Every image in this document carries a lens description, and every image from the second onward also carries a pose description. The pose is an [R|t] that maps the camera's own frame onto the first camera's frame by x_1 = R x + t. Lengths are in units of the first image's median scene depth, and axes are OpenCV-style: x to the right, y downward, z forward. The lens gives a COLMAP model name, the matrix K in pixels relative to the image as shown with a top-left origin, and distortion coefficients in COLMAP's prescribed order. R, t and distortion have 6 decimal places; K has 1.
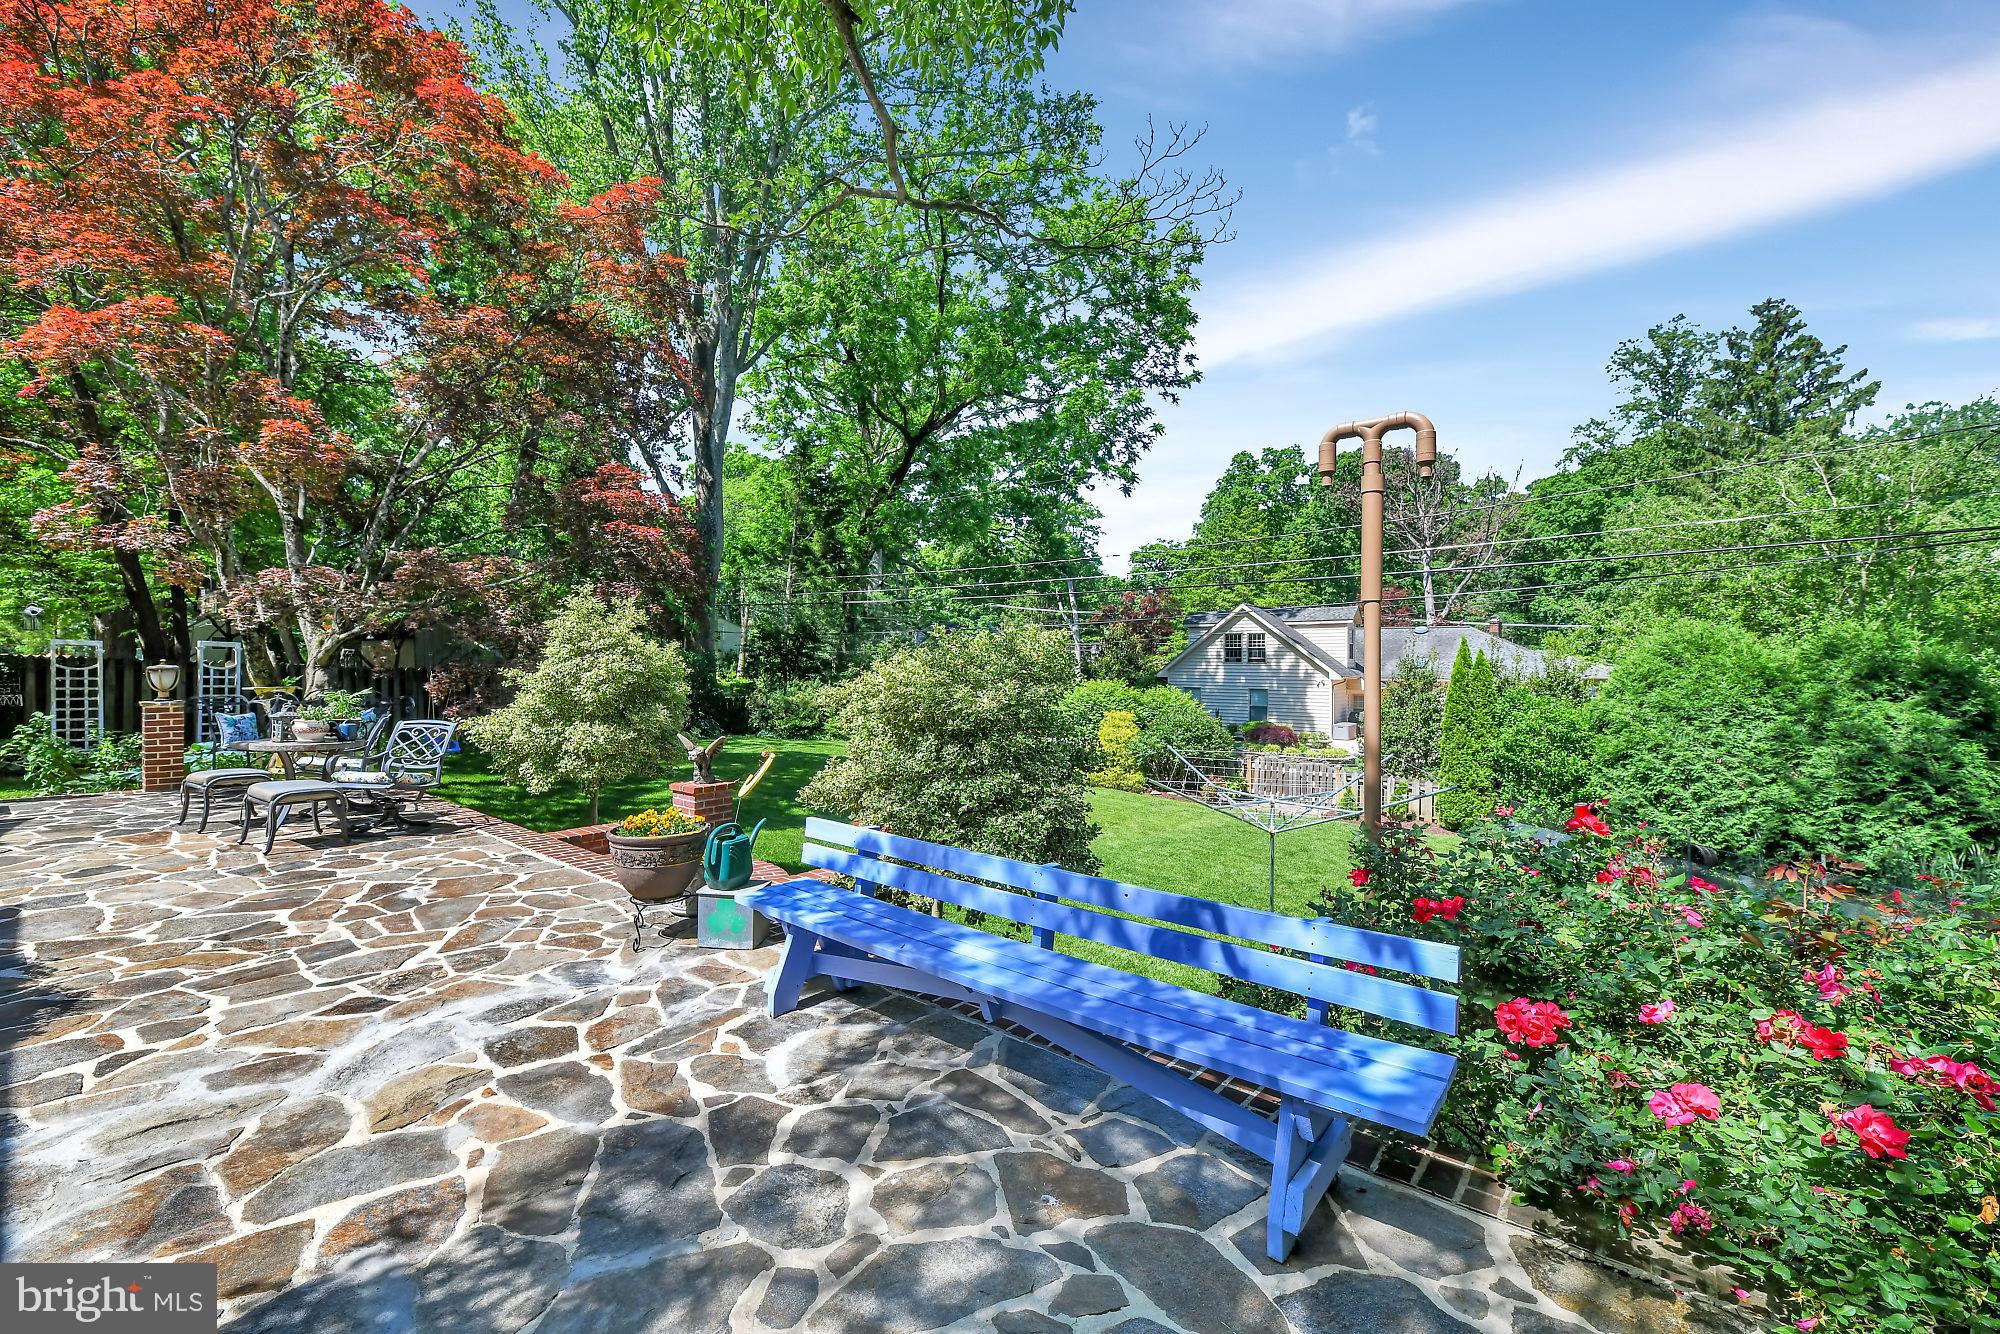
lens RADIAL K [[803.7, 0, 1000.0], [0, 803.7, 667.0], [0, 0, 1]] dist [-0.007615, -0.000347]
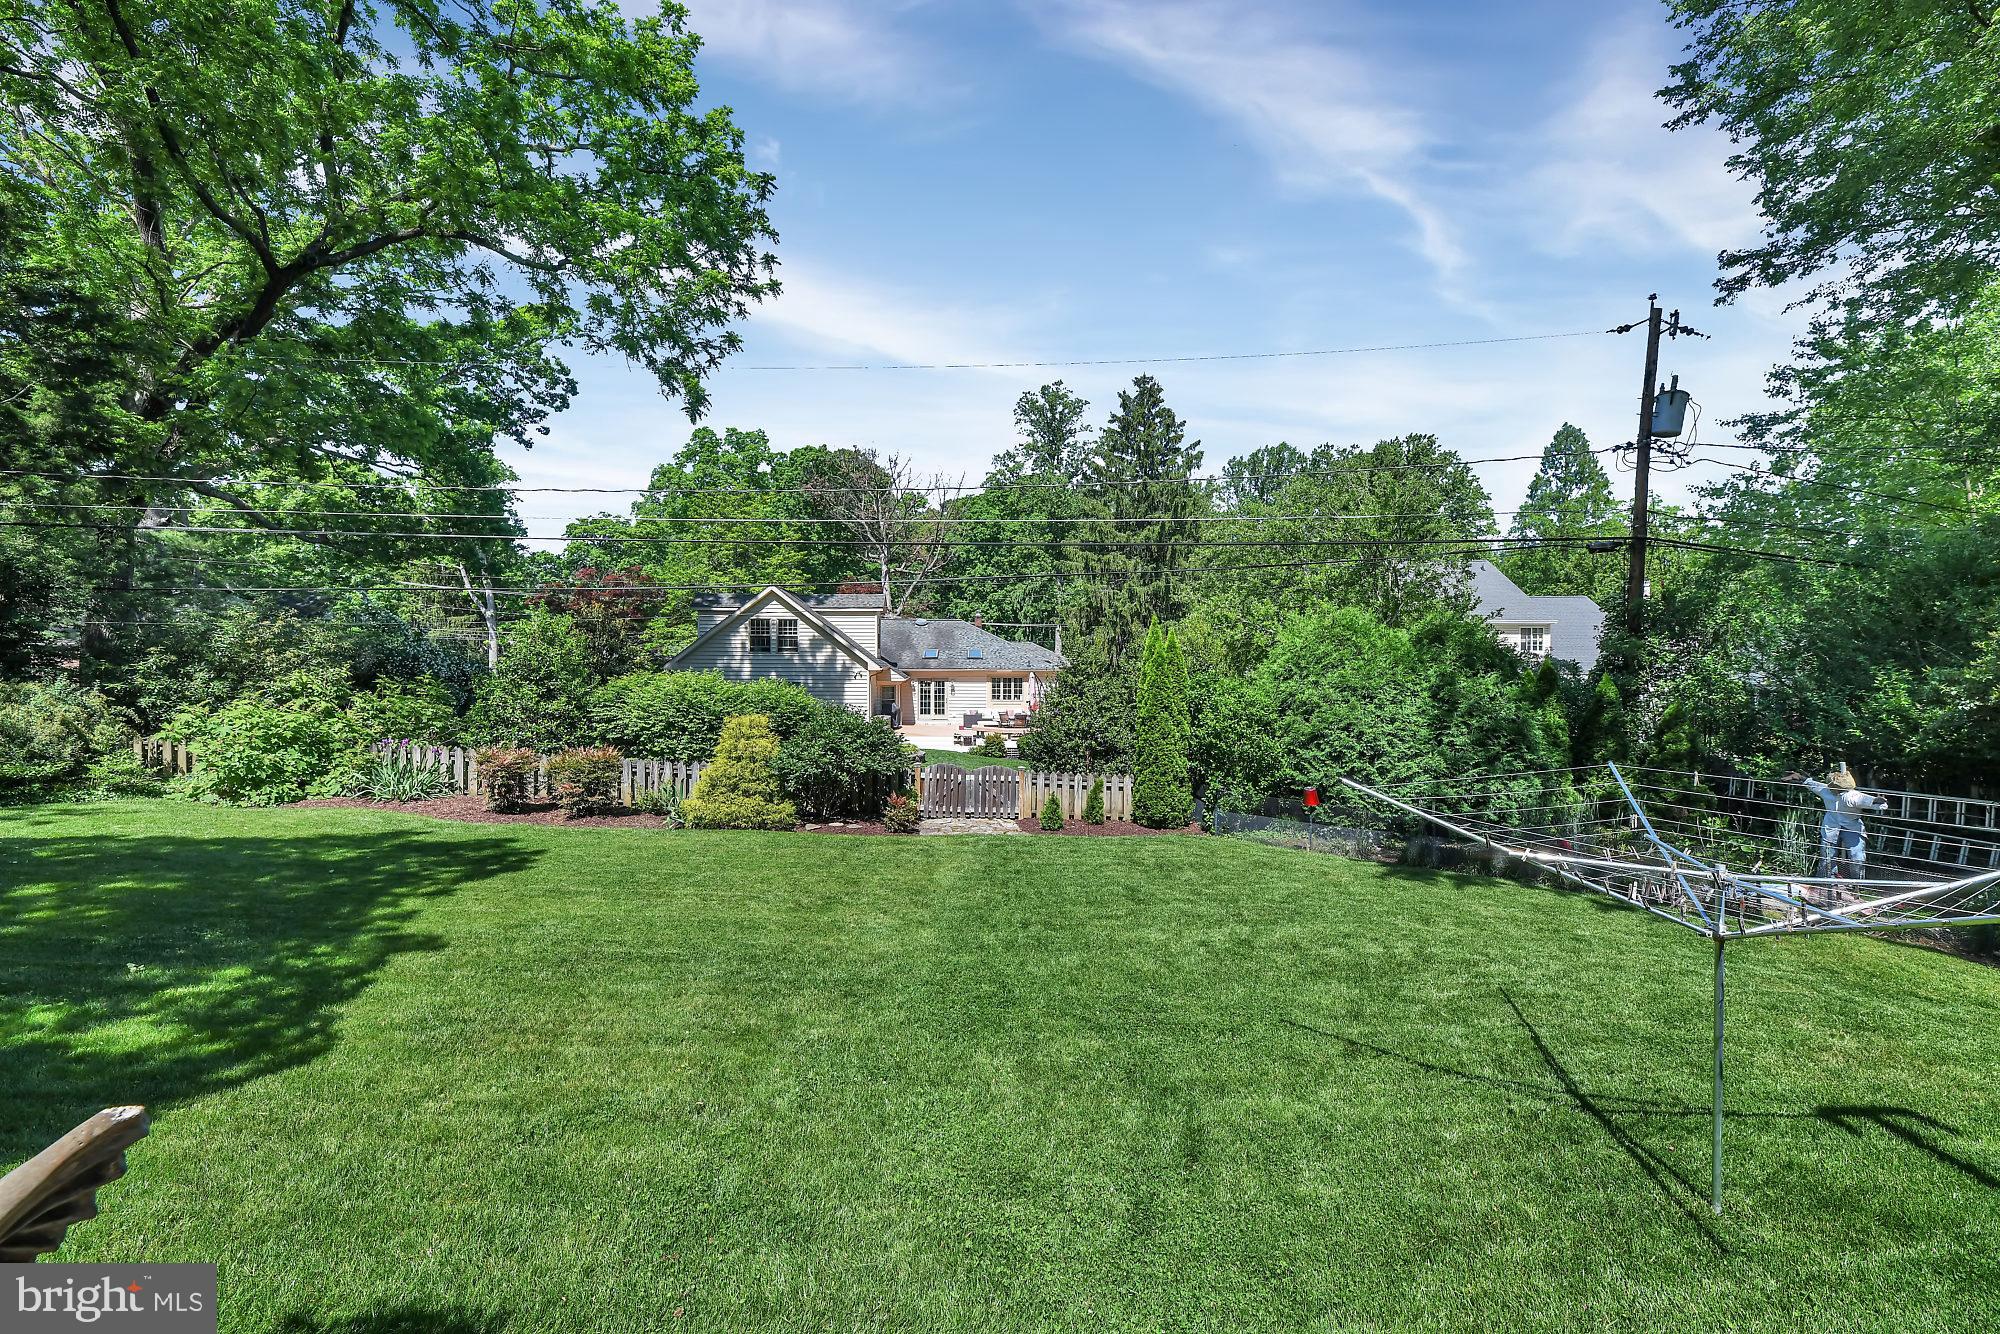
lens RADIAL K [[803.7, 0, 1000.0], [0, 803.7, 667.0], [0, 0, 1]] dist [-0.007615, -0.000347]
pose [[0.767184, -0.006948, 0.641389, -0.064711], [0.004150, 0.999974, 0.005868, 0.005608], [-0.641414, -0.001840, 0.767193, 0.169260]]
